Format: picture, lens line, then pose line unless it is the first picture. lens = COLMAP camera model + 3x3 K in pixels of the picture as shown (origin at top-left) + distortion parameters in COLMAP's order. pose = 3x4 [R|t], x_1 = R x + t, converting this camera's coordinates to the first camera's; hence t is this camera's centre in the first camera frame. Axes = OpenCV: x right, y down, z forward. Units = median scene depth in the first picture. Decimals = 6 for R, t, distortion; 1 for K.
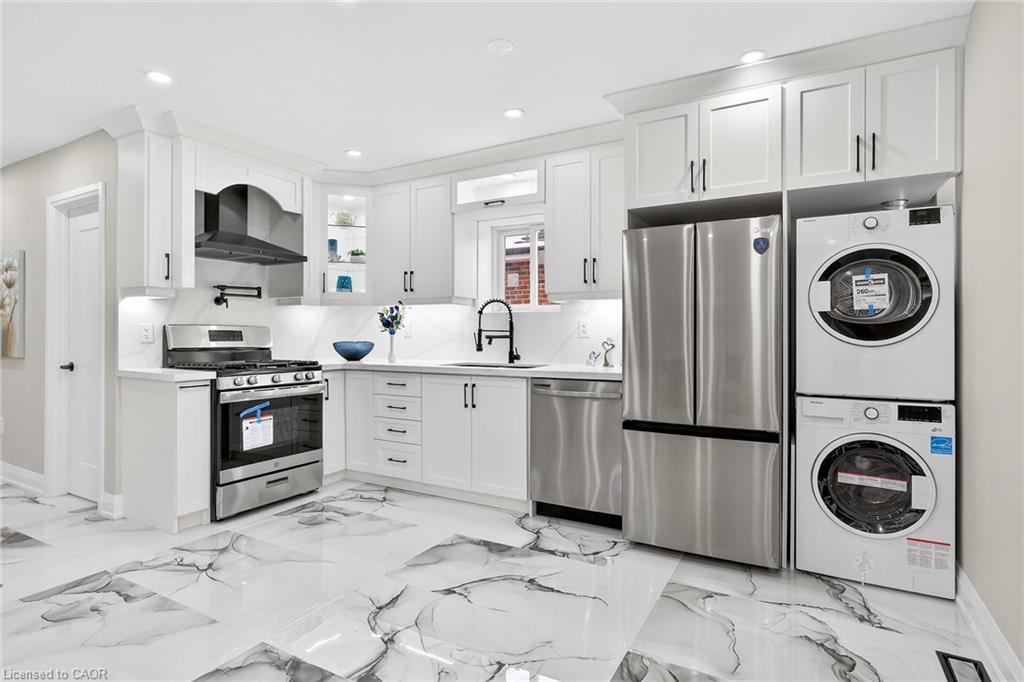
lens RADIAL K [[528.5, 0, 514.6], [0, 528.5, 331.0], [0, 0, 1]] dist [-0.005635, 0.001587]
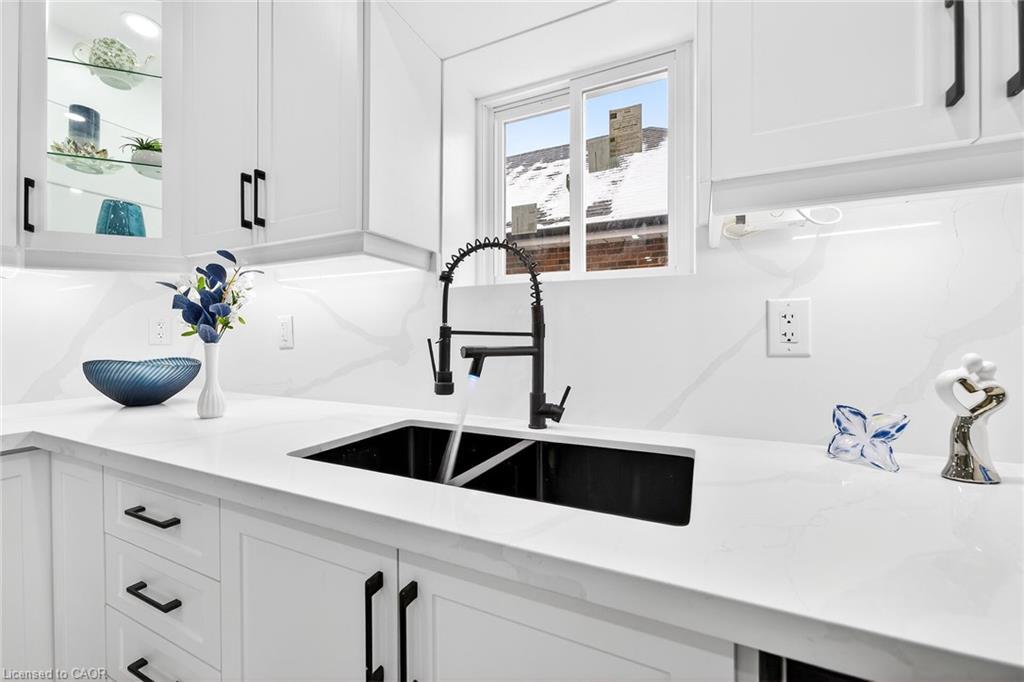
lens RADIAL K [[411.5, 0, 514.6], [0, 411.5, 338.7], [0, 0, 1]] dist [-0.008019, 0.004043]
pose [[0.996653, 0.002210, 0.081722, -0.046421], [-0.002385, 0.999995, 0.002051, 0.002522], [-0.081717, -0.002239, 0.996653, 0.787681]]
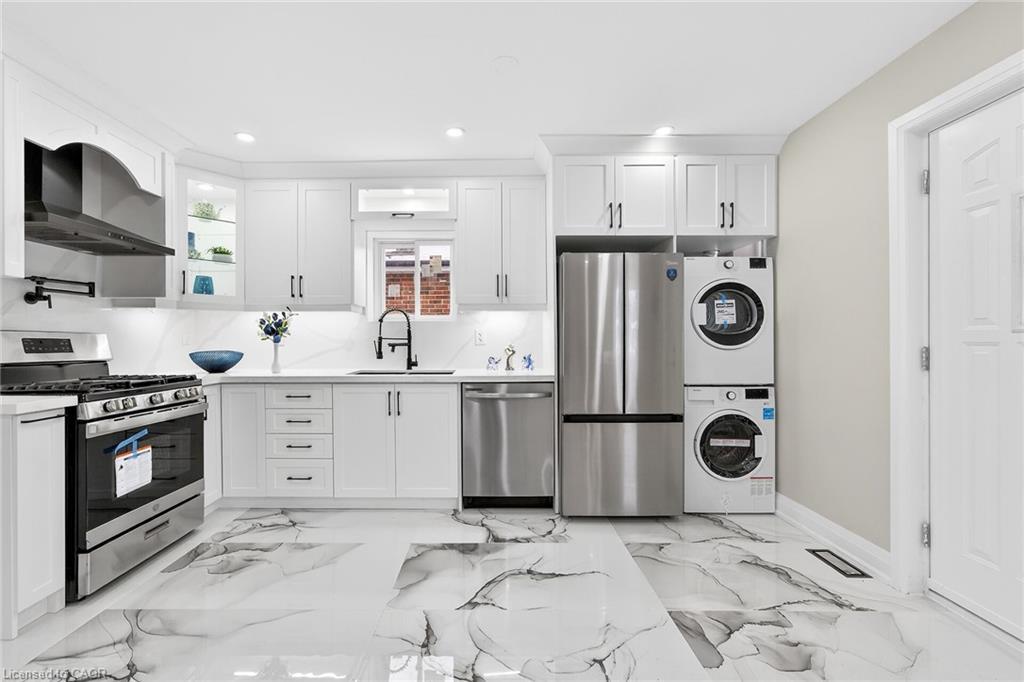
lens RADIAL K [[432.6, 0, 484.7], [0, 432.6, 340.2], [0, 0, 1]] dist [-0.008669, 0.004548]
pose [[0.876025, -0.002023, 0.482262, -0.312886], [0.000412, 0.999994, 0.003446, -0.000398], [-0.482266, -0.002820, 0.876020, 0.183747]]
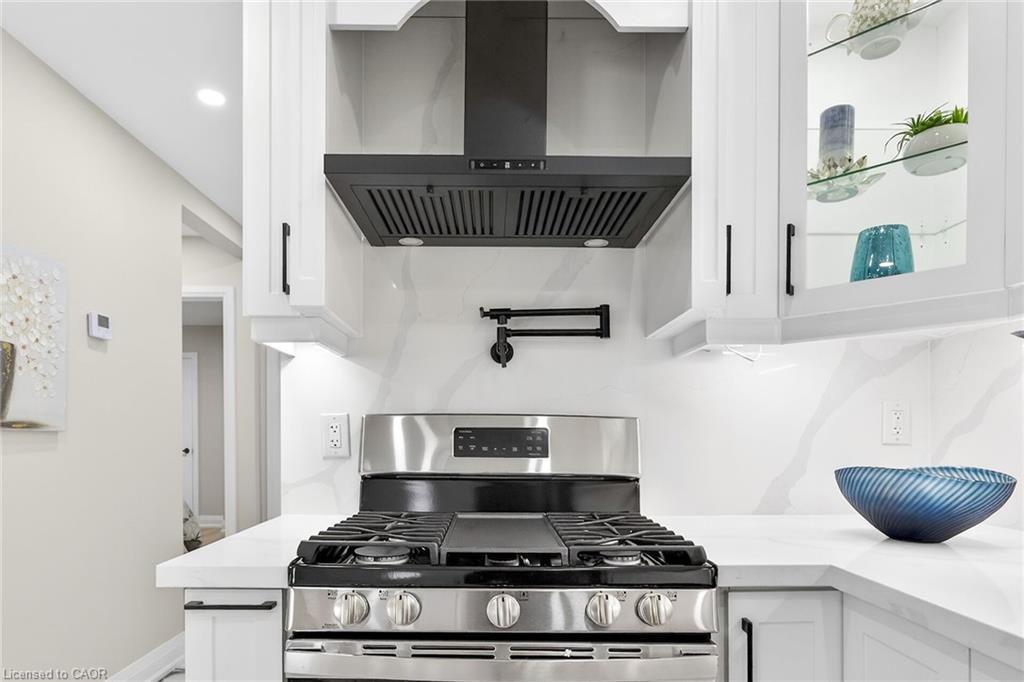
lens RADIAL K [[636.4, 0, 512.0], [0, 636.4, 423.3], [0, 0, 1]] dist [0.036884, -0.000368]
pose [[0.526436, -0.011962, -0.850130, -0.166727], [0.004361, 0.999926, -0.011369, 0.000821], [0.850203, 0.002277, 0.526450, 0.795514]]
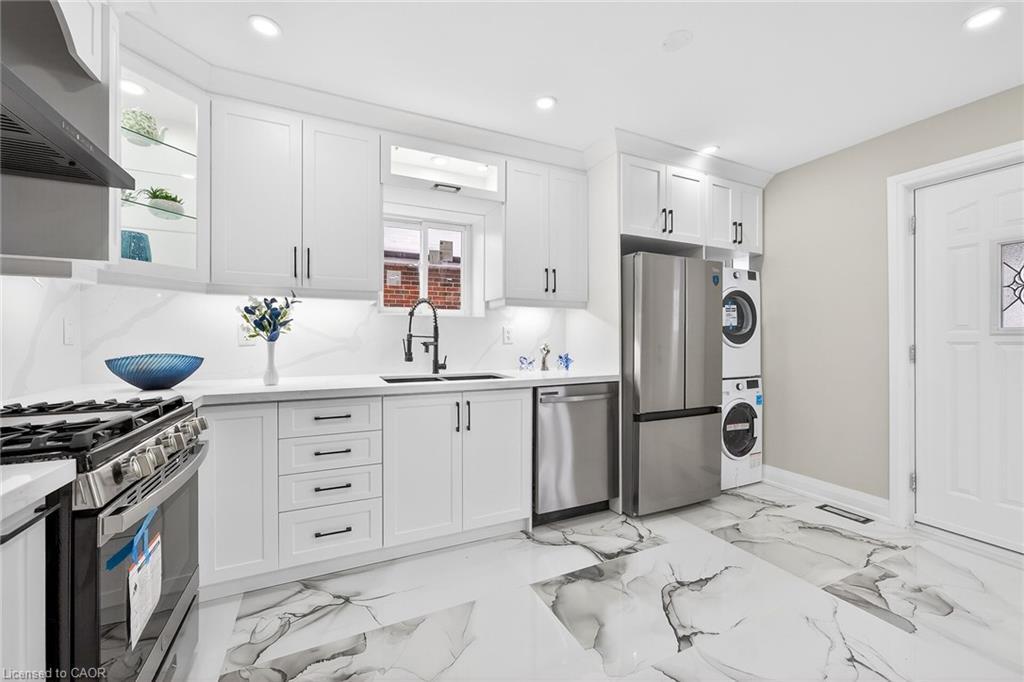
lens RADIAL K [[411.5, 0, 509.9], [0, 411.5, 336.7], [0, 0, 1]] dist [-0.008019, 0.004043]
pose [[0.571891, 0.003984, 0.820320, -0.536501], [-0.005066, 0.999986, -0.001325, -0.000069], [-0.820314, -0.003398, 0.571904, 0.544189]]
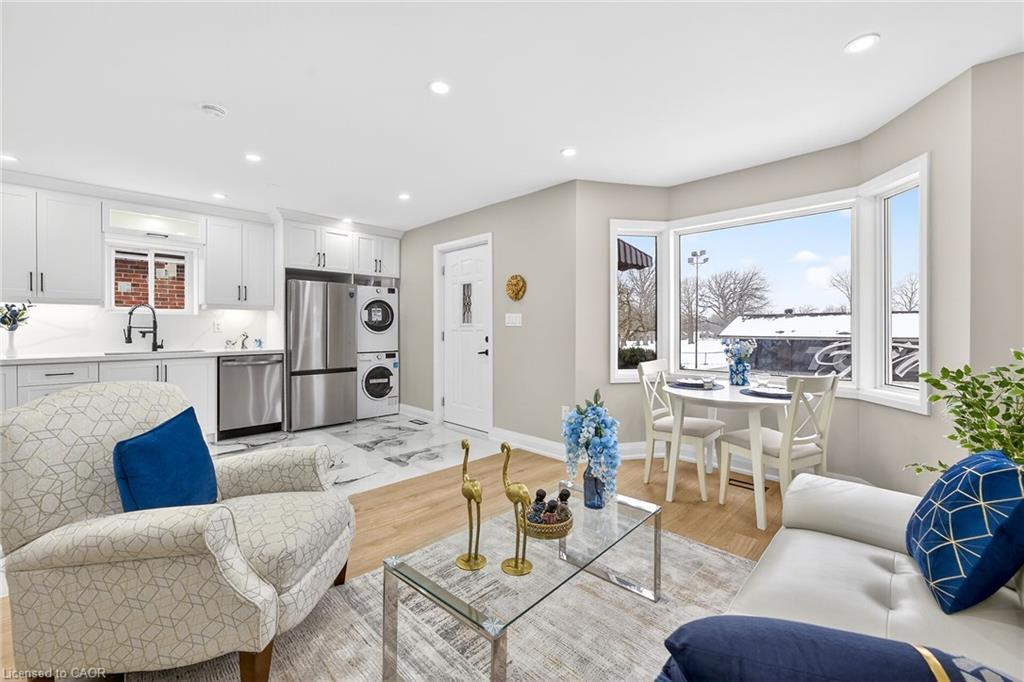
lens RADIAL K [[411.5, 0, 496.2], [0, 411.5, 329.7], [0, 0, 1]] dist [-0.008019, 0.004043]
pose [[0.277195, -0.004480, 0.960803, -0.839759], [-0.006207, 0.999960, 0.006453, -0.007449], [-0.960794, -0.007753, 0.277156, -0.154231]]
